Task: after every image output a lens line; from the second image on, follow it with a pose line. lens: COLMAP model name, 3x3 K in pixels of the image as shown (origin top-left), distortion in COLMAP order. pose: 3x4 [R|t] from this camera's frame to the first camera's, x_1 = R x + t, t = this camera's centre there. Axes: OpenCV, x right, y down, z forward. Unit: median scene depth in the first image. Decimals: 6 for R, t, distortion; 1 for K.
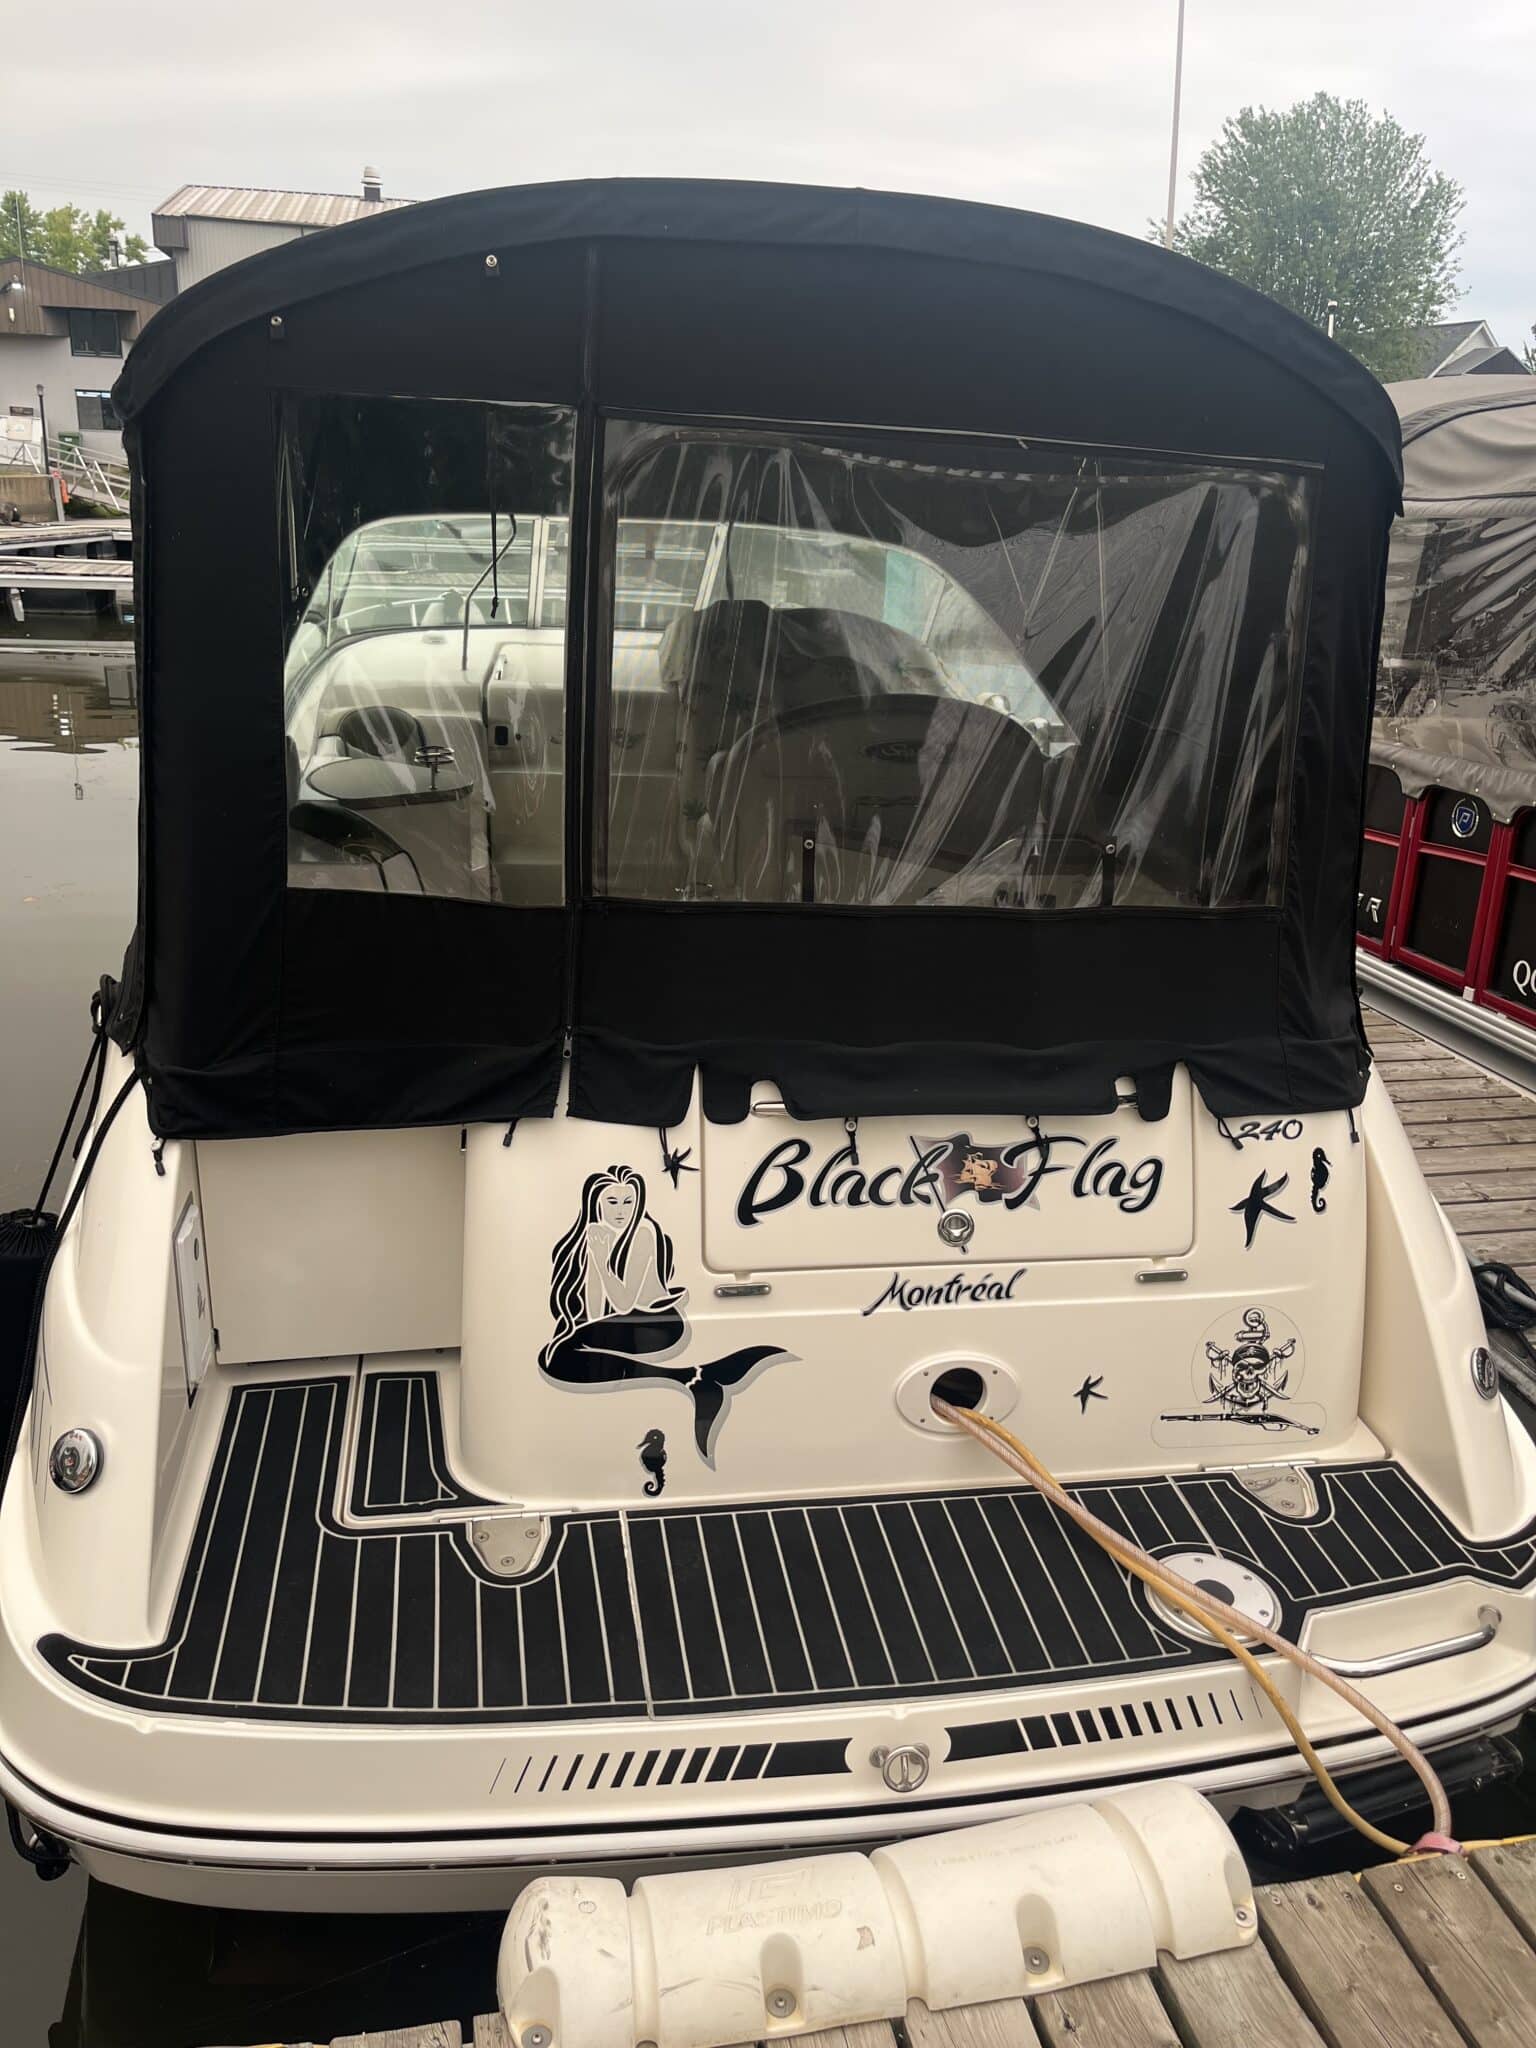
lens RADIAL K [[1537.3, 0, 817.7], [0, 1537.3, 1024.9], [0, 0, 1]] dist [0.094524, -0.119624]
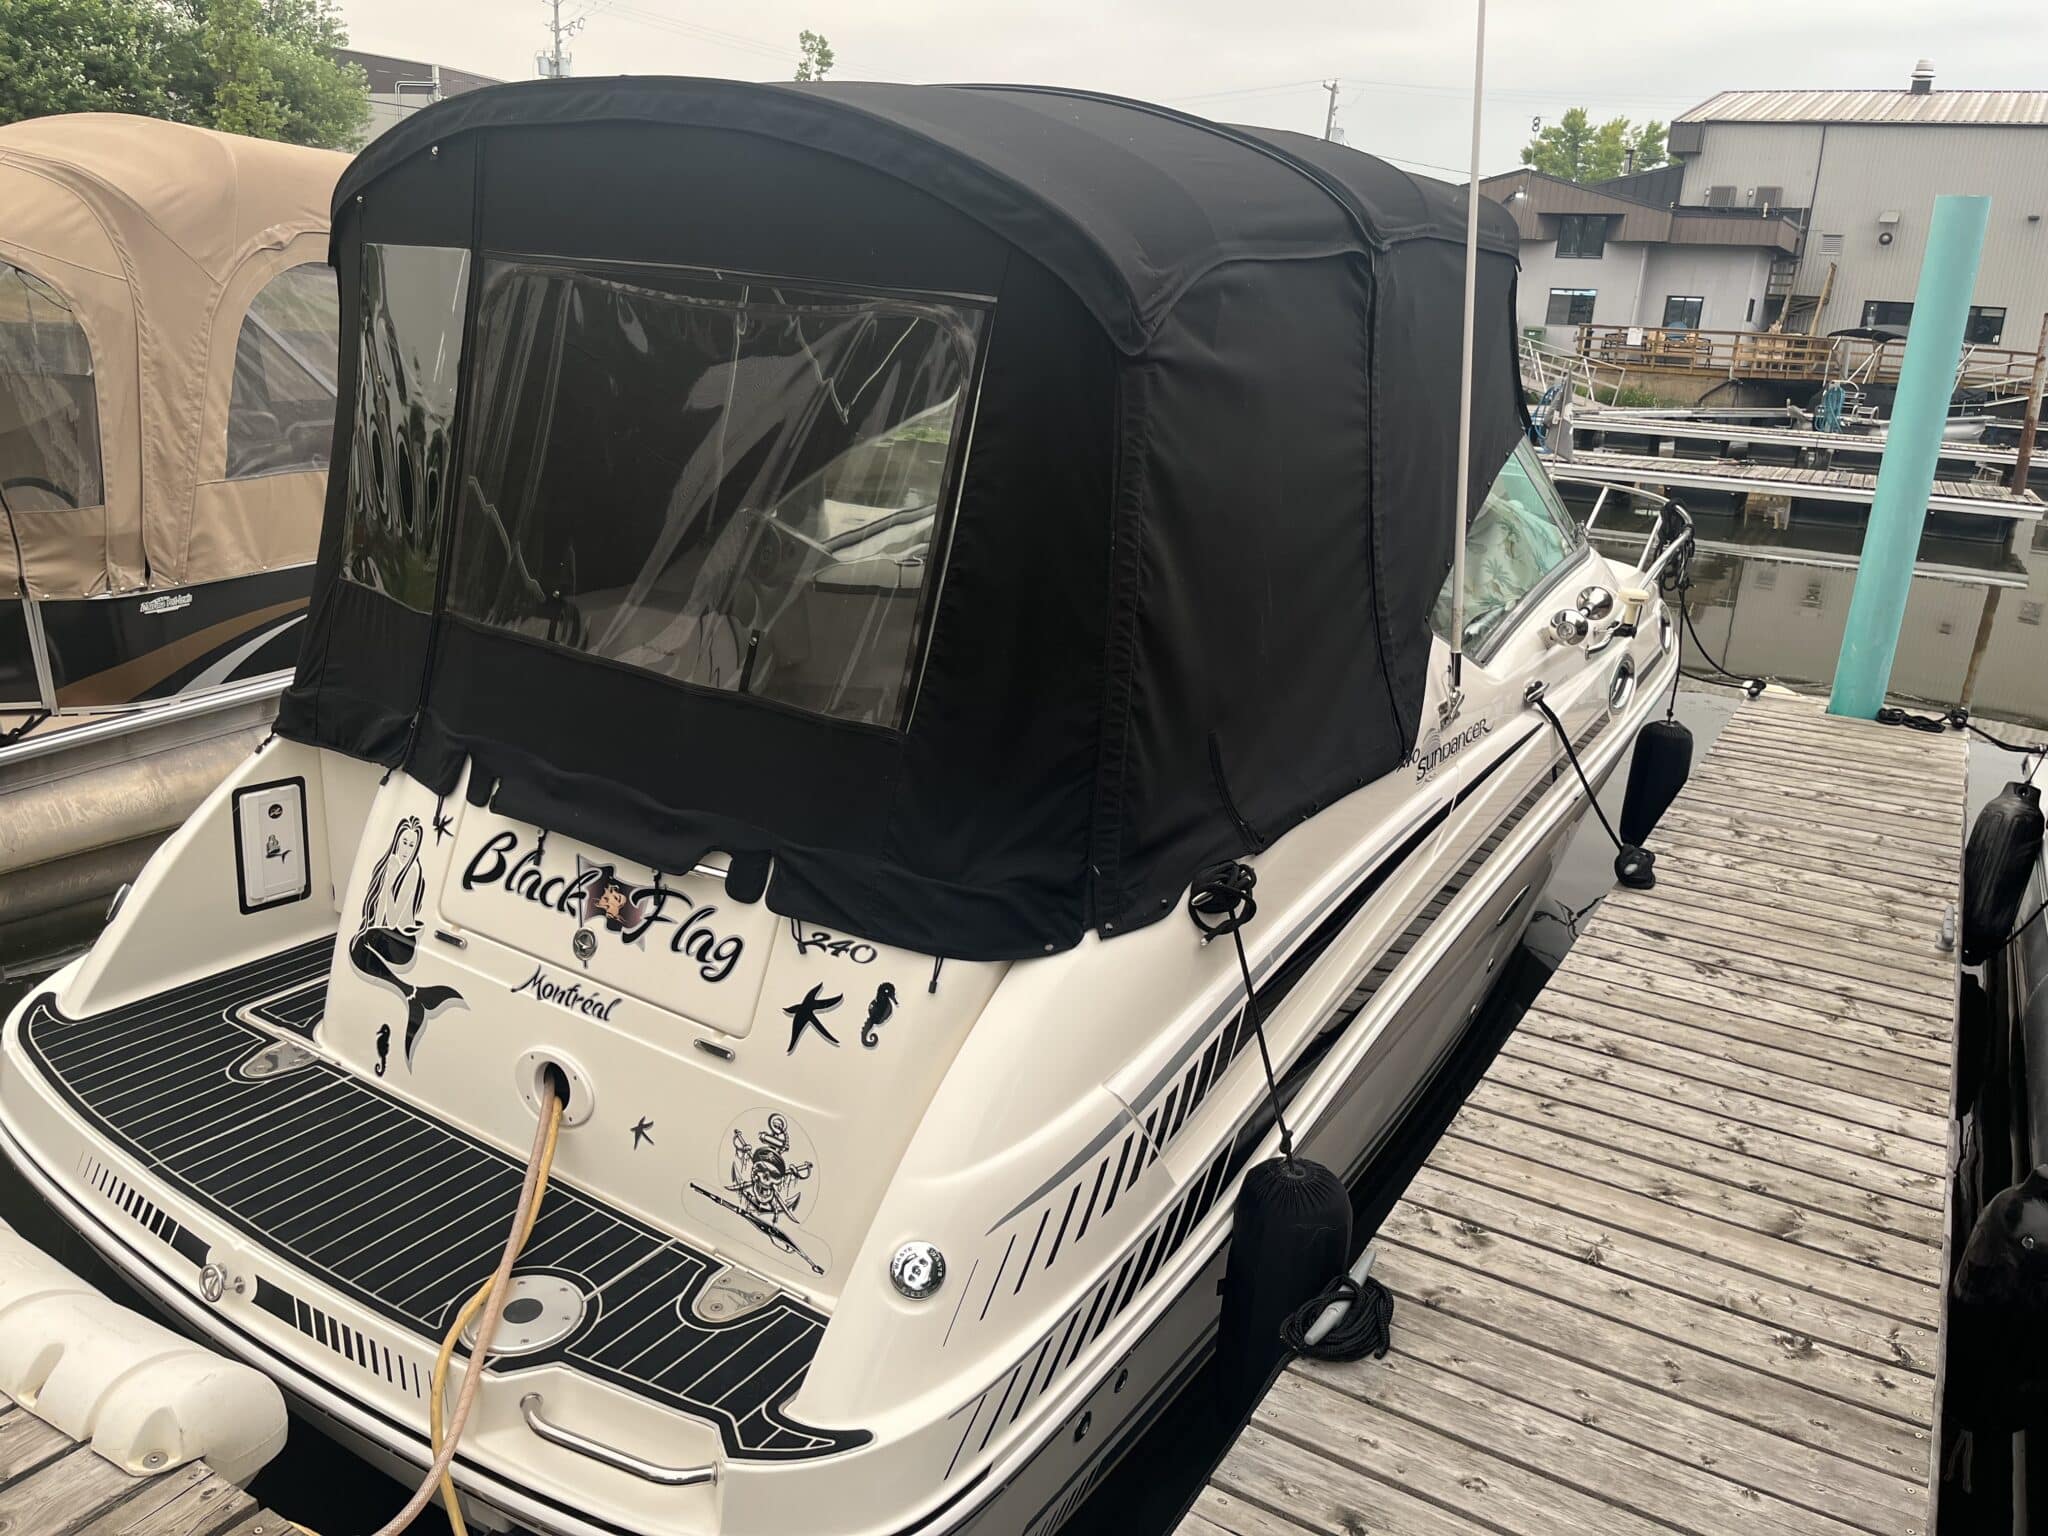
lens RADIAL K [[1561.0, 0, 1024.0], [0, 1561.0, 768.0], [0, 0, 1]] dist [0.117906, -0.186363]
pose [[0.708936, 0.189272, -0.679401, 1.076673], [-0.251535, 0.967822, 0.007153, -0.082953], [0.658893, 0.165822, 0.733732, 0.336020]]
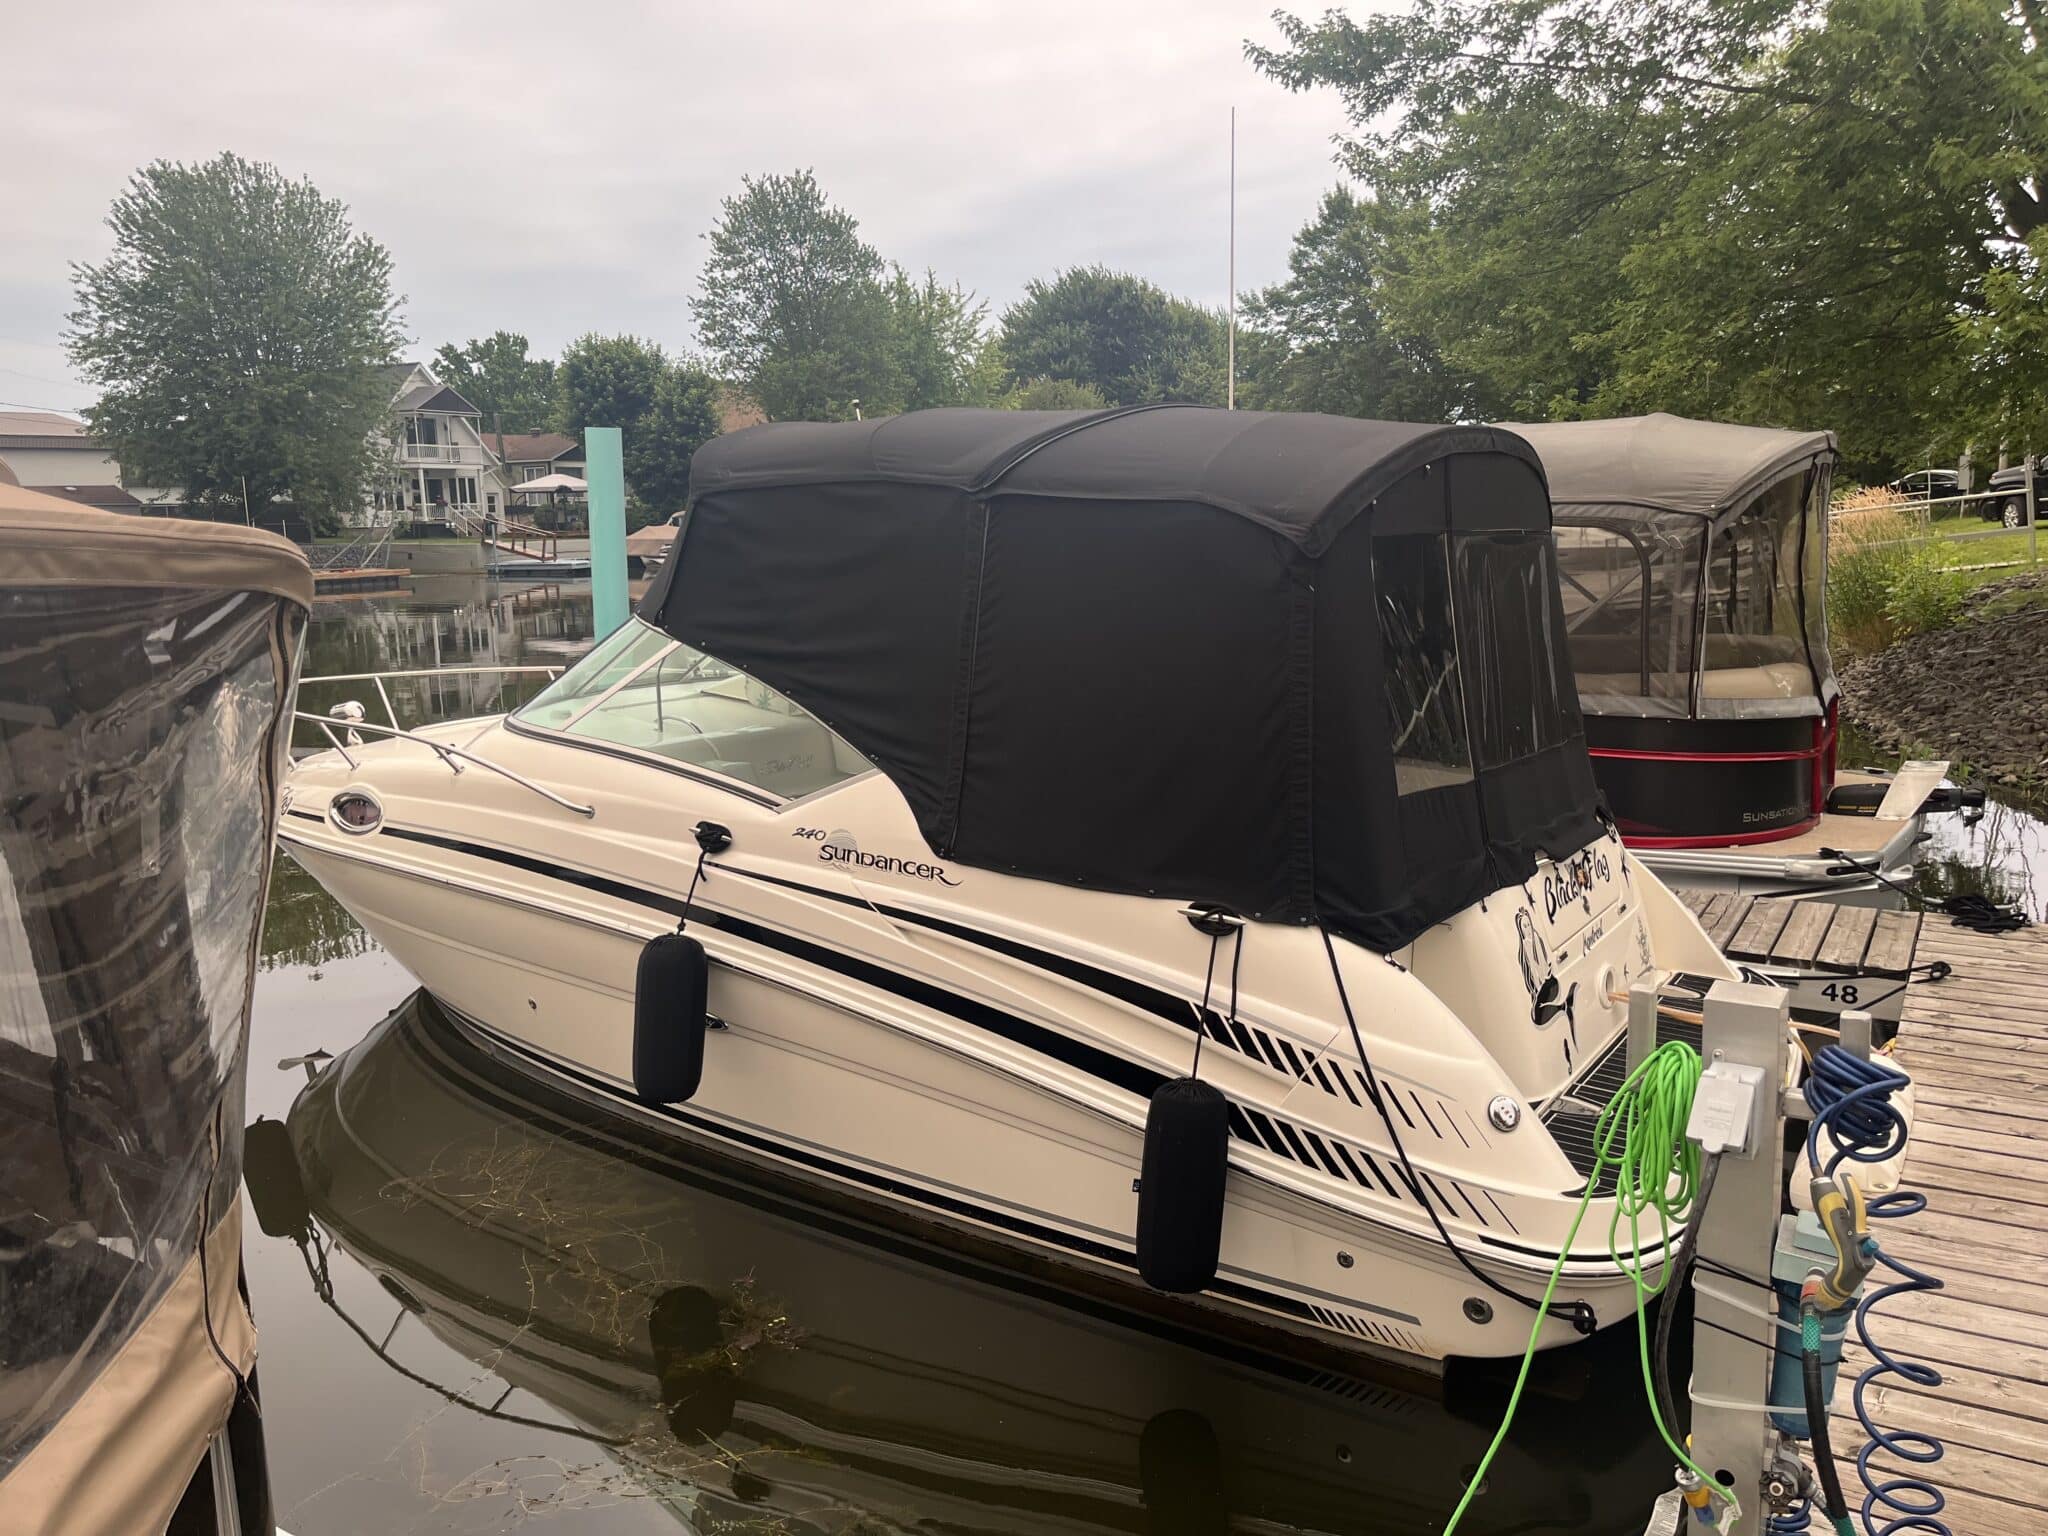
lens RADIAL K [[1537.3, 0, 983.9], [0, 1537.3, 774.0], [0, 0, 1]] dist [0.094524, -0.119624]
pose [[0.711196, -0.178701, 0.679902, -1.777036], [0.282878, 0.958143, -0.044066, -0.160500], [-0.643569, 0.223669, 0.731978, -0.010380]]
